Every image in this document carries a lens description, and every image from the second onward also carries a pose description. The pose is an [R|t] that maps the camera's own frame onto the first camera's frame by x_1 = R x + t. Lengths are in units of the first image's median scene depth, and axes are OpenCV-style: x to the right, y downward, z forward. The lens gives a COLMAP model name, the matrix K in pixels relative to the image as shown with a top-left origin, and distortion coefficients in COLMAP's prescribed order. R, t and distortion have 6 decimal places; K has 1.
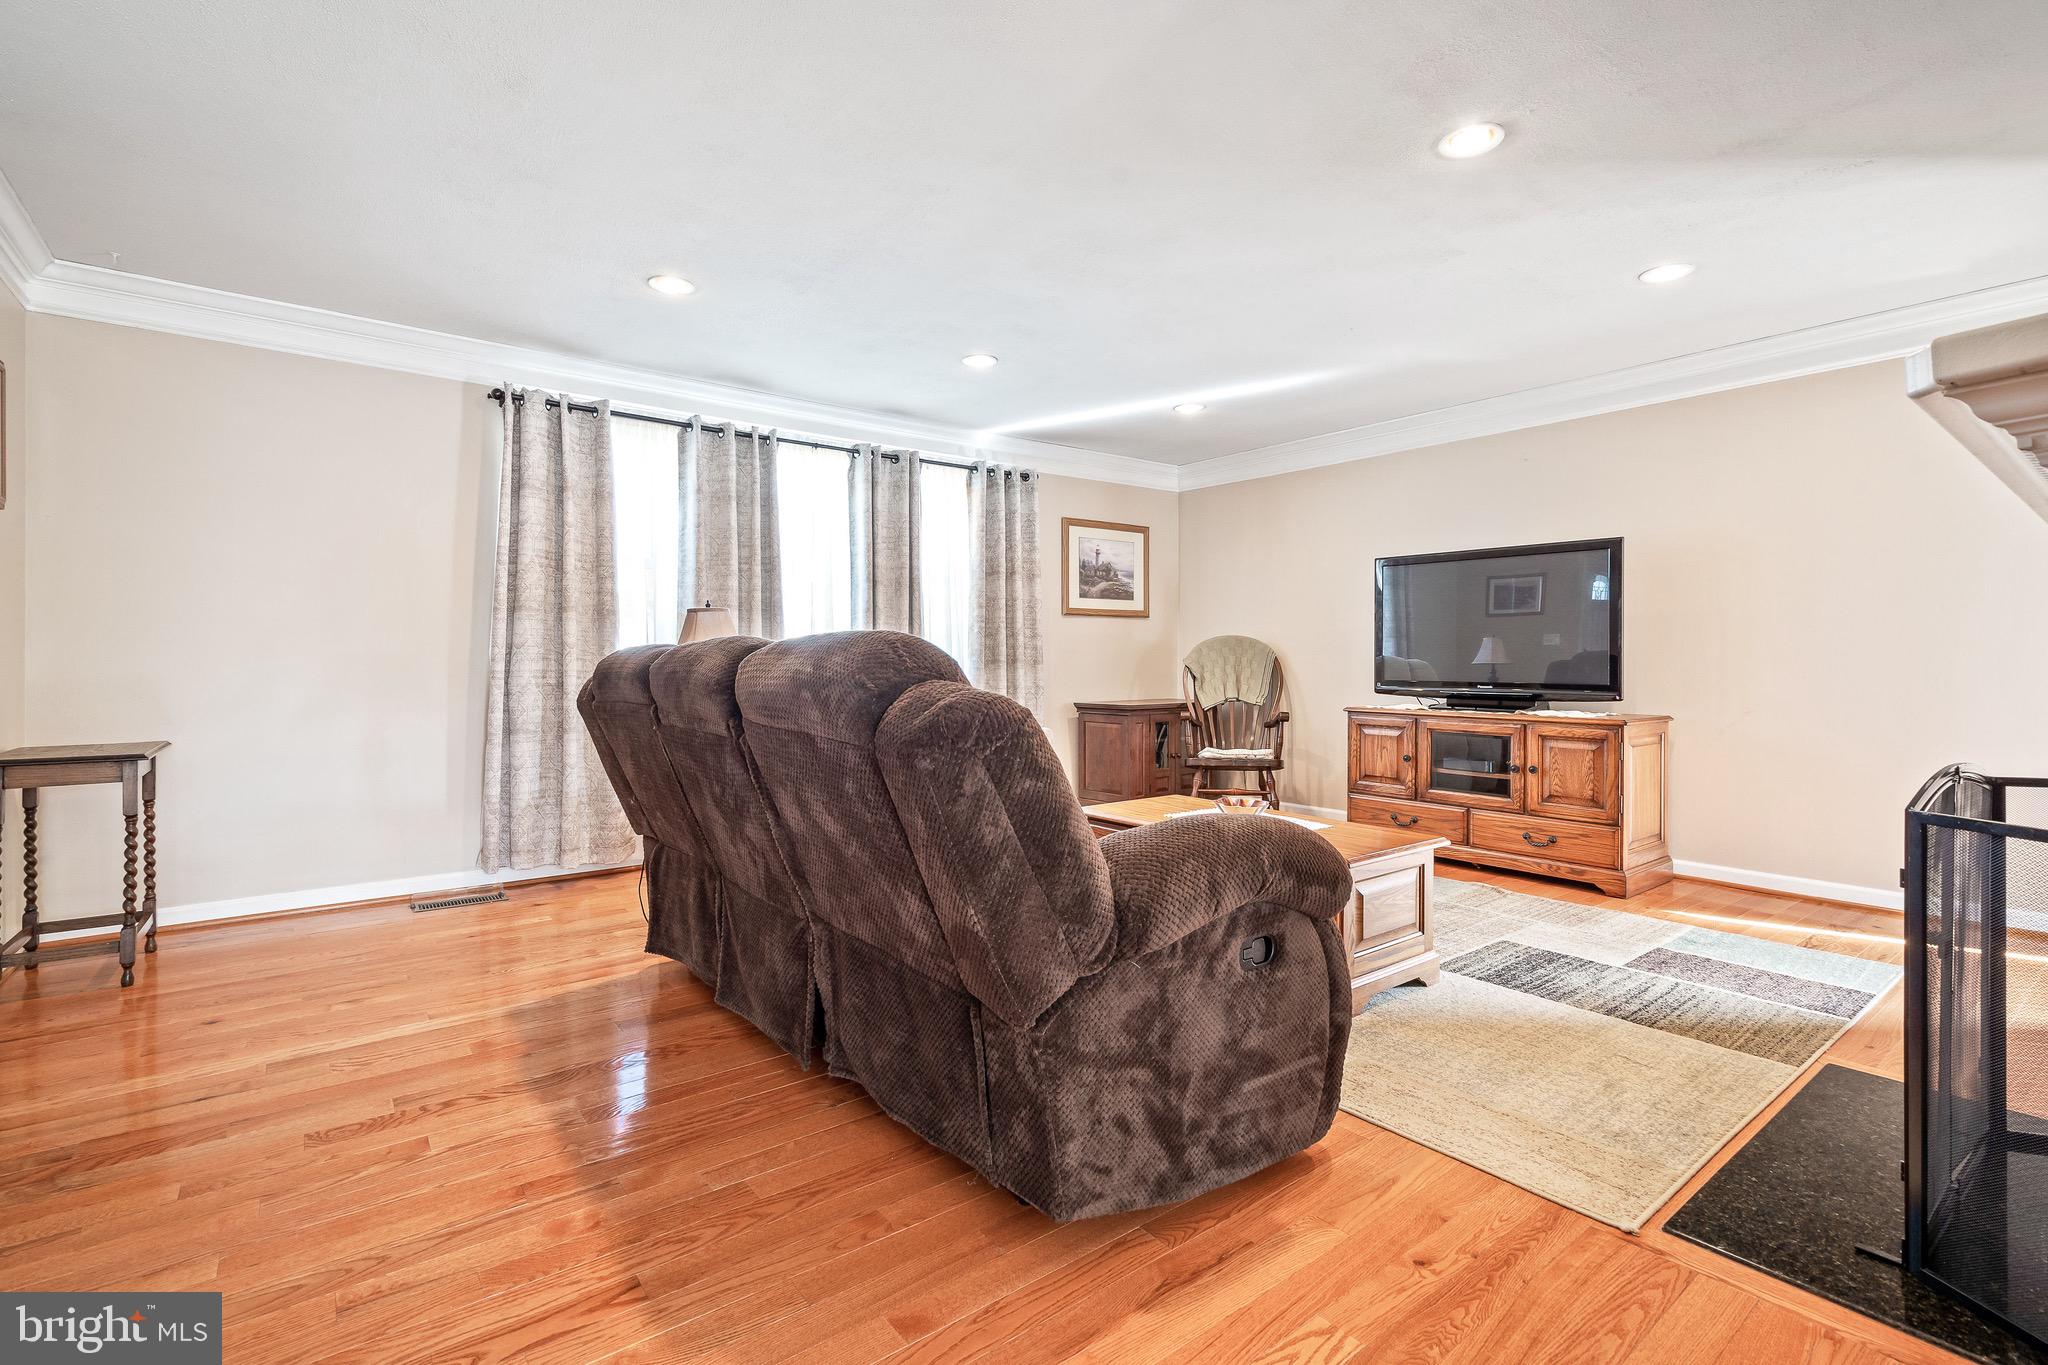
lens RADIAL K [[930.7, 0, 1023.2], [0, 930.7, 666.2], [0, 0, 1]] dist [-0.002817, 0.000045]
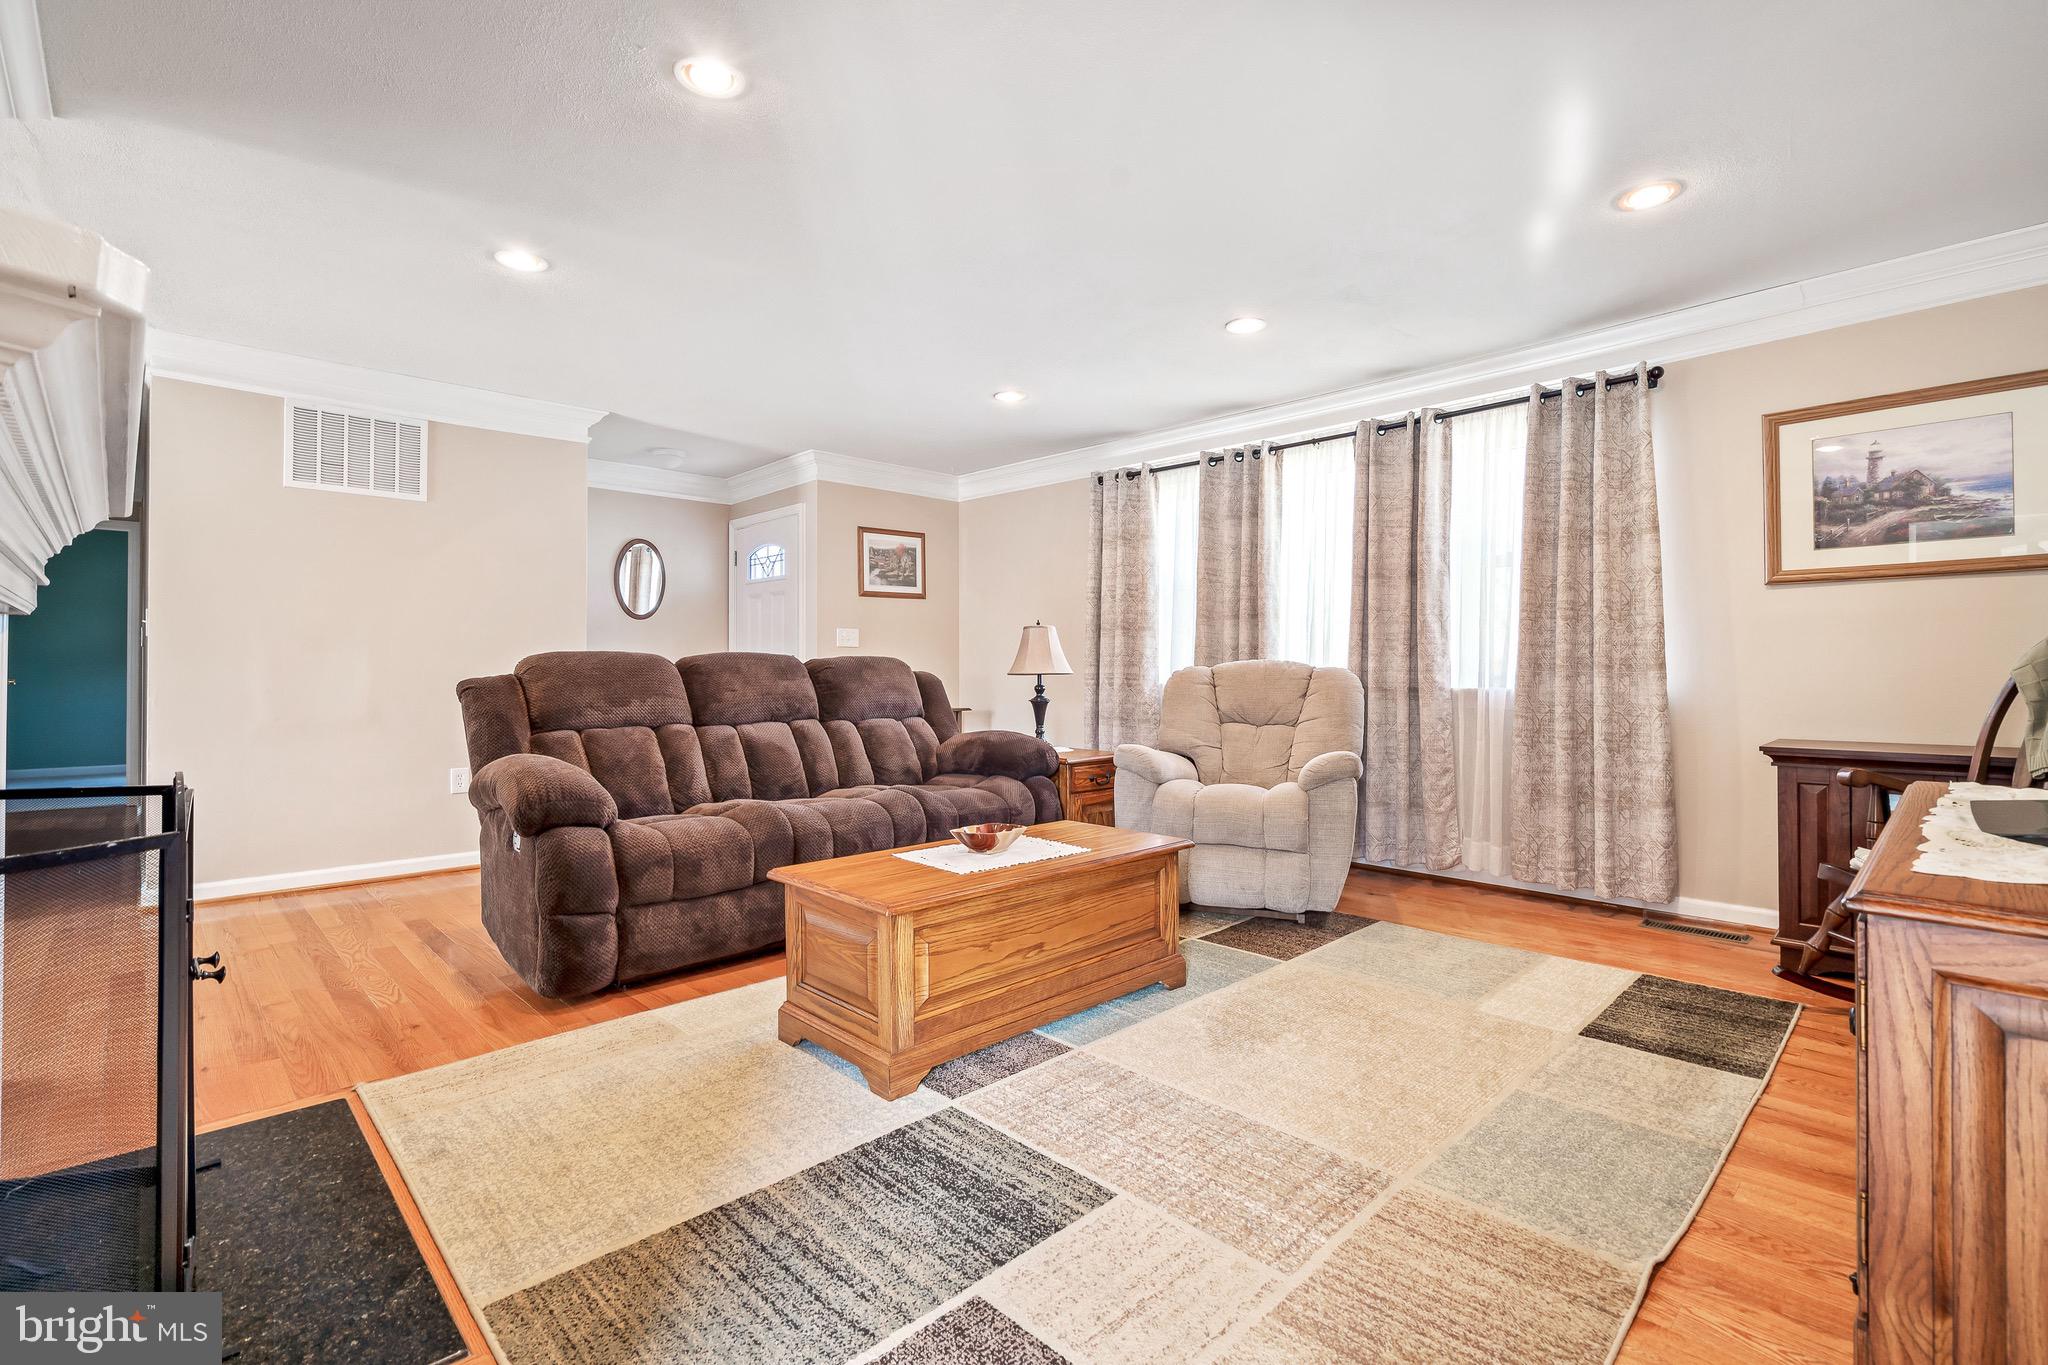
lens RADIAL K [[930.7, 0, 1023.2], [0, 930.7, 666.2], [0, 0, 1]] dist [-0.002817, 0.000045]
pose [[0.108833, -0.002876, -0.994056, 1.115746], [-0.006594, 0.999972, -0.003615, -0.000020], [0.994038, 0.006948, 0.108811, 0.962664]]
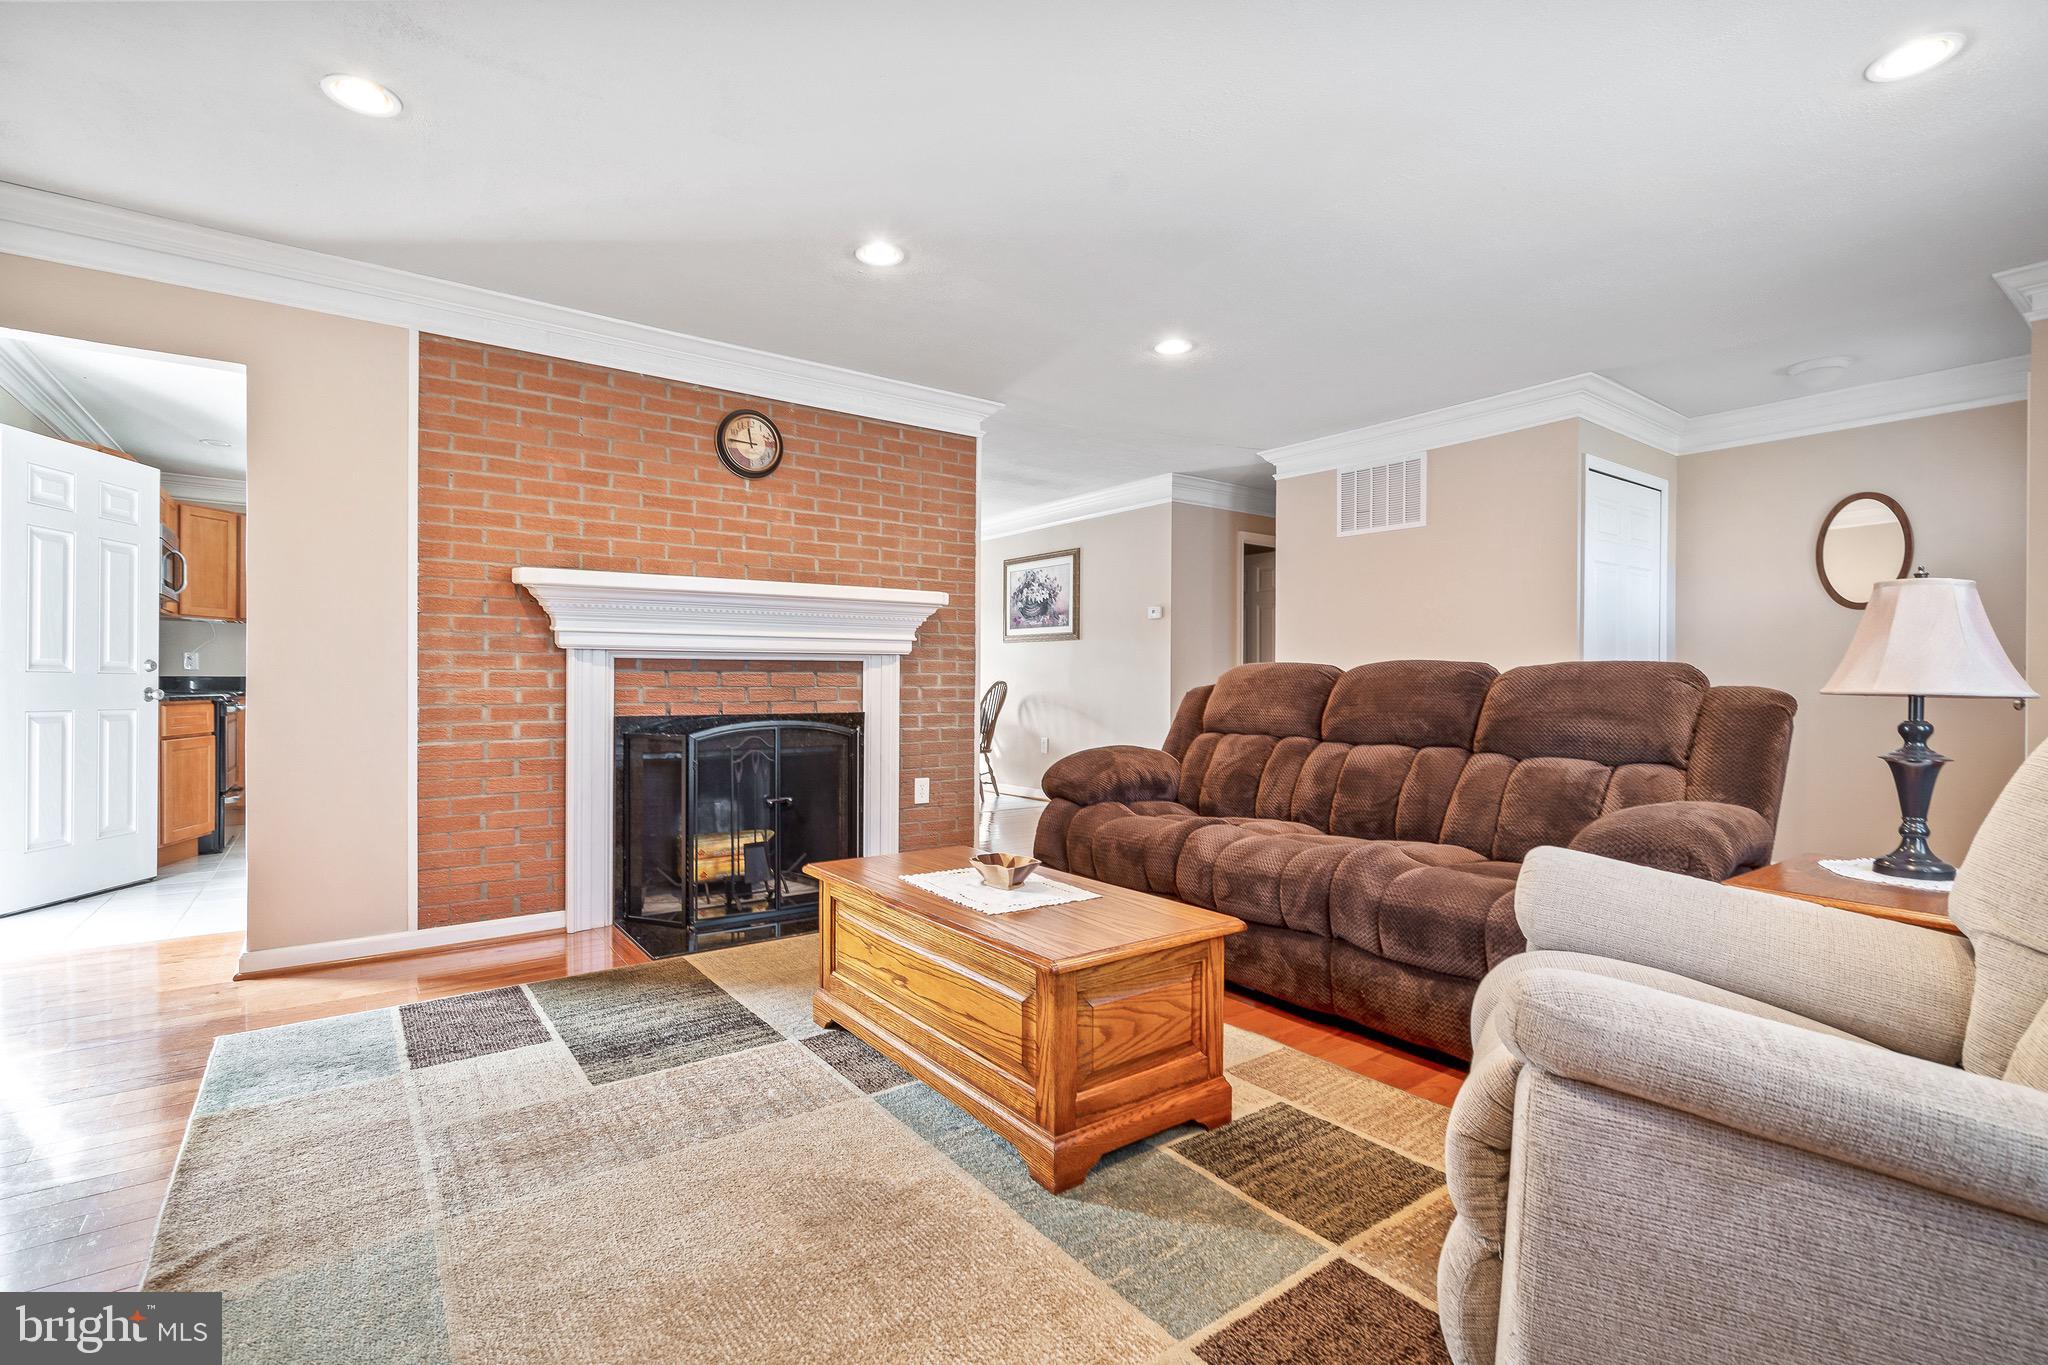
lens RADIAL K [[928.8, 0, 1024.0], [0, 928.8, 682.5], [0, 0, 1]] dist [0.000248, 0.001352]
pose [[-0.999838, -0.003360, 0.017697, 0.209703], [-0.003116, 0.999900, 0.013808, -0.009265], [-0.017741, 0.013751, -0.999748, 1.802625]]
